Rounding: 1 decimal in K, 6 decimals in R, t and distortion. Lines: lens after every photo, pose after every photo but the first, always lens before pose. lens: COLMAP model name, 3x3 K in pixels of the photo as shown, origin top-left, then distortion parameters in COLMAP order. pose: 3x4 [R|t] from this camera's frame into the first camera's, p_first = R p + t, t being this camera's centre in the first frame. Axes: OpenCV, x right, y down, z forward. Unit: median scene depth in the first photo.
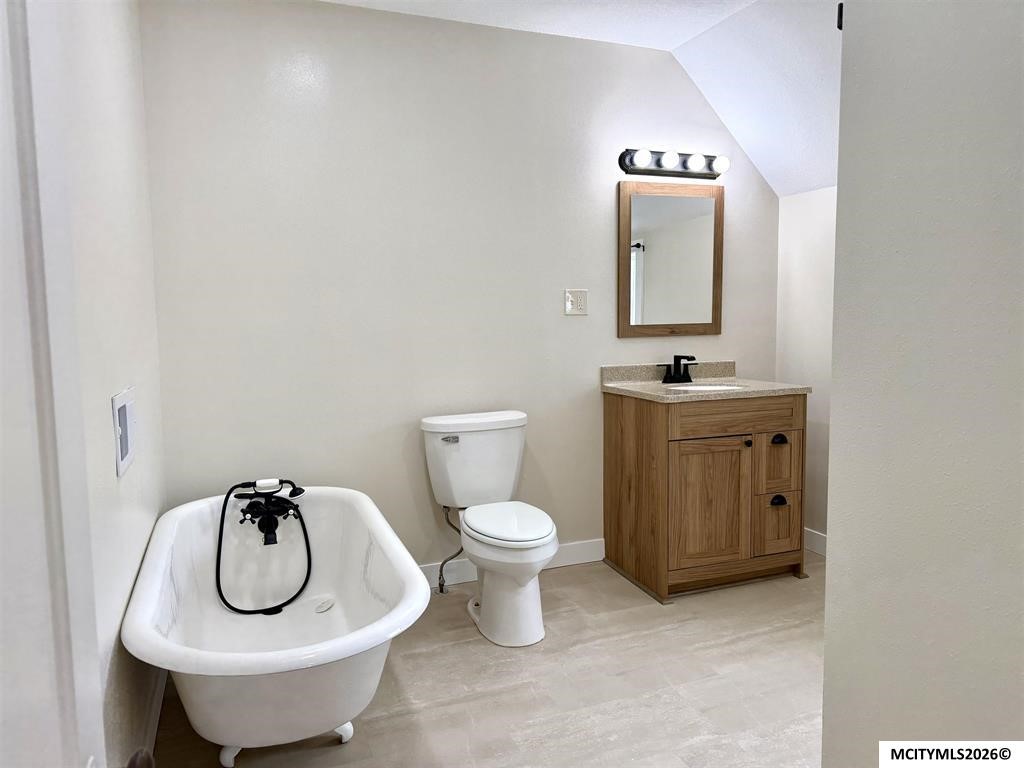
lens RADIAL K [[718.5, 0, 512.0], [0, 718.5, 384.0], [0, 0, 1]] dist [0.097403, -0.152120]
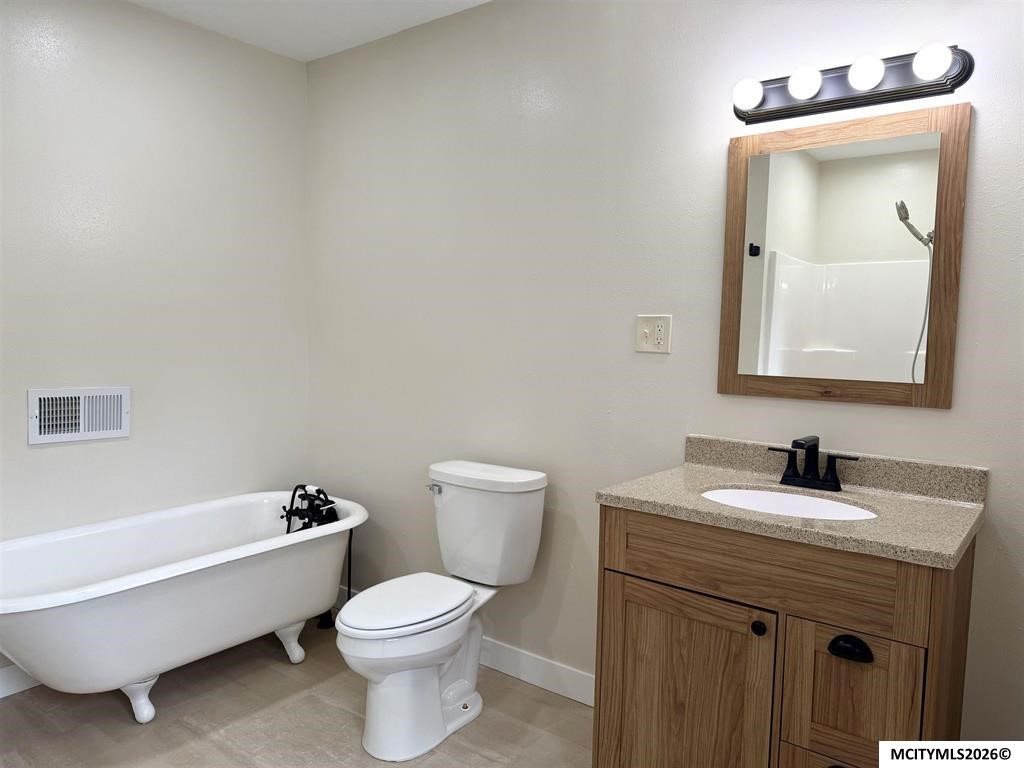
lens RADIAL K [[718.5, 0, 512.0], [0, 718.5, 384.0], [0, 0, 1]] dist [0.097403, -0.152120]
pose [[0.513559, 0.086735, -0.853660, 0.641161], [-0.111151, 0.993220, 0.034047, -0.080562], [0.850825, 0.077400, 0.519717, 0.577584]]
